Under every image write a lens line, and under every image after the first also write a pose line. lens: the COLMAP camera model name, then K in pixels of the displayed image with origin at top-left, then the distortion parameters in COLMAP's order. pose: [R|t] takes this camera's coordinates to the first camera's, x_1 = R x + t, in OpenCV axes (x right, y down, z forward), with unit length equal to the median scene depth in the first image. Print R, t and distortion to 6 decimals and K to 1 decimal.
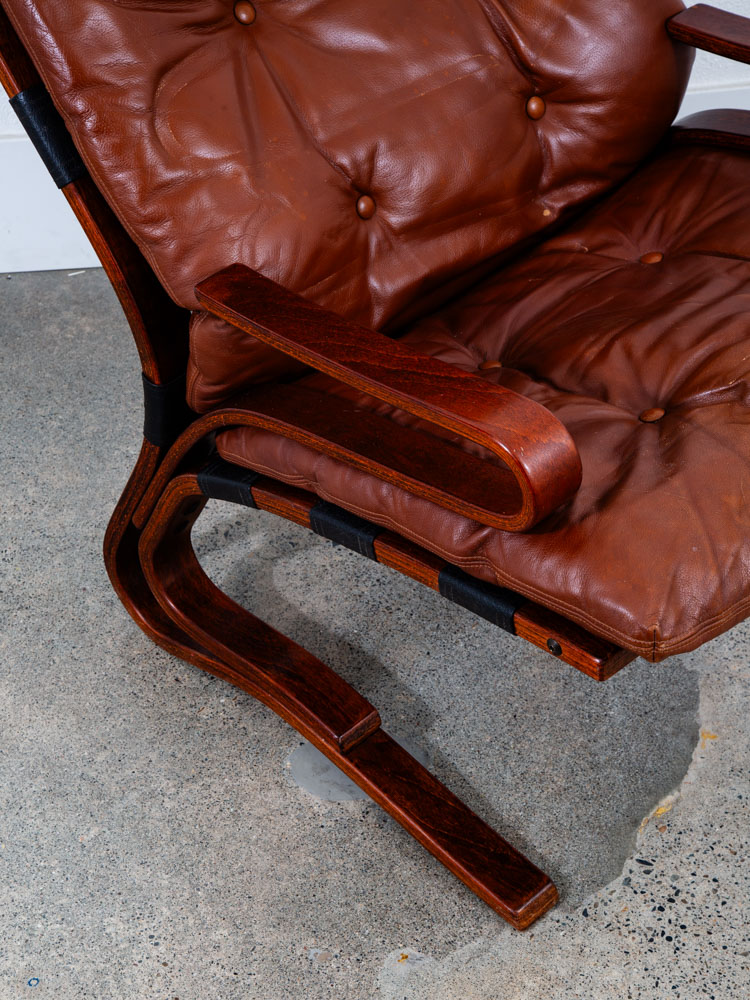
lens RADIAL K [[2034.2, 0, 373.6], [0, 2034.2, 571.3], [0, 0, 1]] dist [0.263600, -0.011125]
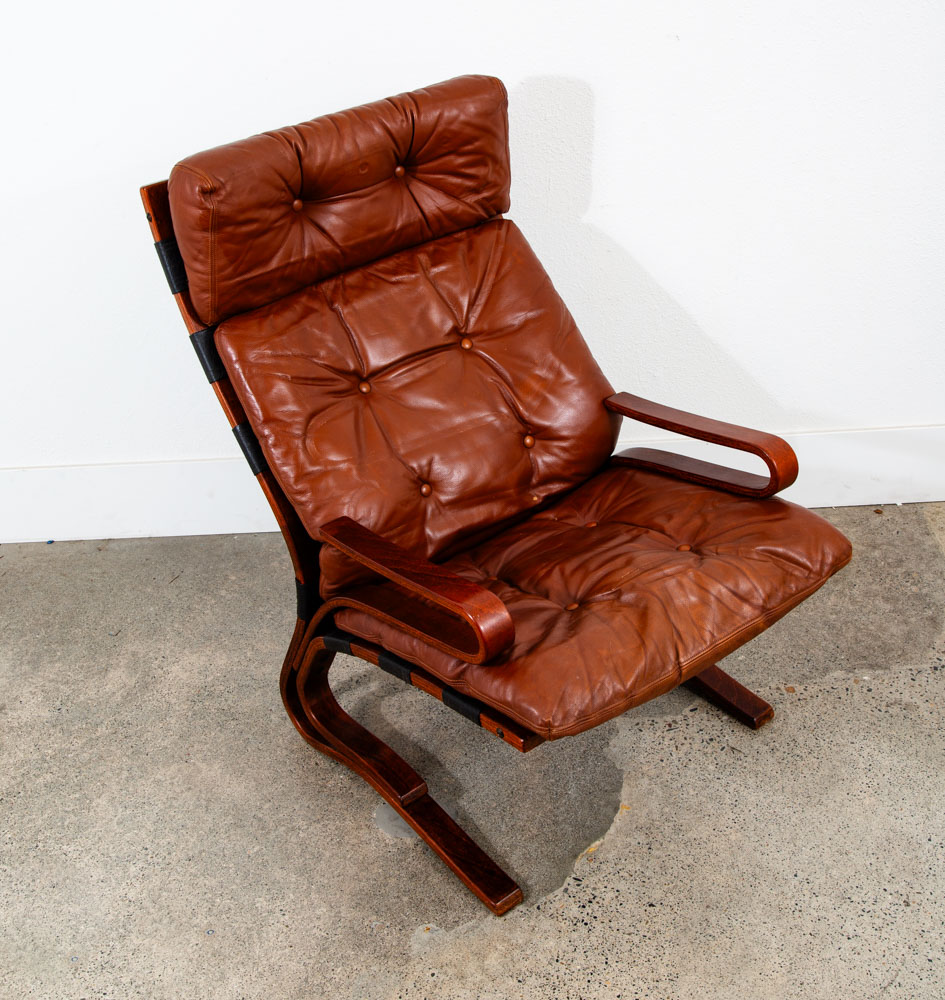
lens RADIAL K [[1323.4, 0, 480.3], [0, 1323.4, 474.4], [0, 0, 1]] dist [-0.035666, 0.107681]
pose [[0.997642, 0.025358, -0.063781, 0.115545], [-0.038390, 0.976460, -0.212255, 0.051947], [0.056897, 0.214203, 0.975131, -0.125978]]
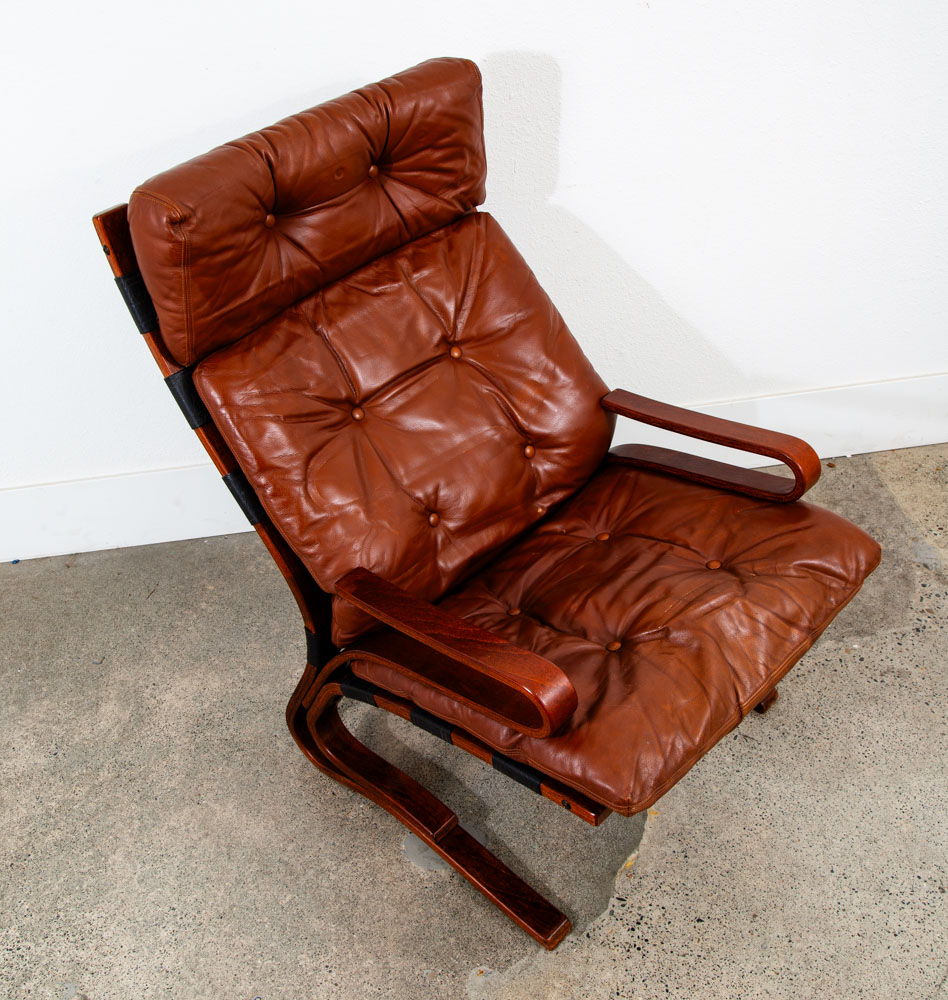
lens RADIAL K [[1123.9, 0, 474.8], [0, 1123.9, 512.1], [0, 0, 1]] dist [-0.079566, 0.069328]
pose [[0.997954, -0.050795, 0.038838, -0.005878], [0.053843, 0.995183, -0.081929, -0.105648], [-0.034489, 0.083853, 0.995881, 0.080006]]
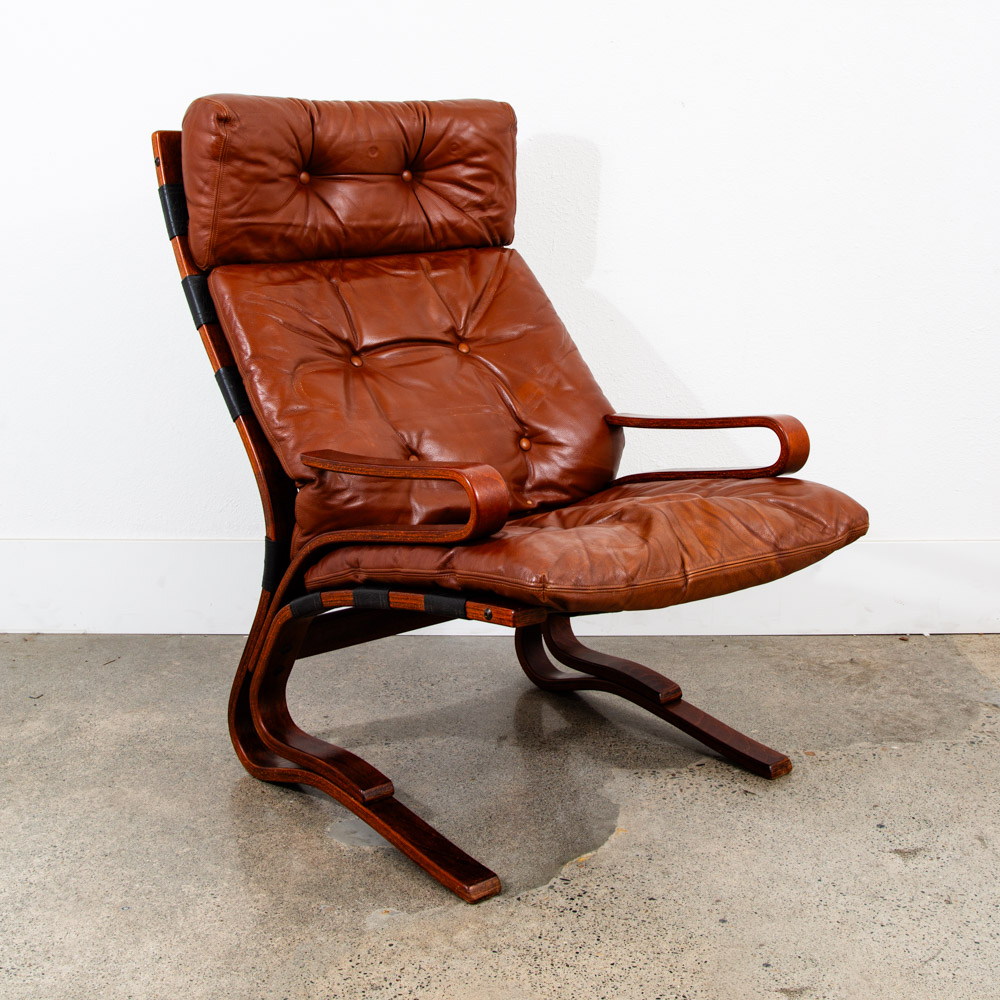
lens RADIAL K [[1547.7, 0, 511.8], [0, 1547.7, 416.2], [0, 0, 1]] dist [-0.051668, 0.102082]
pose [[0.997641, 0.056088, -0.039580, 0.121845], [-0.068625, 0.829671, -0.554018, 0.479384], [0.001764, 0.555427, 0.831563, -0.066170]]
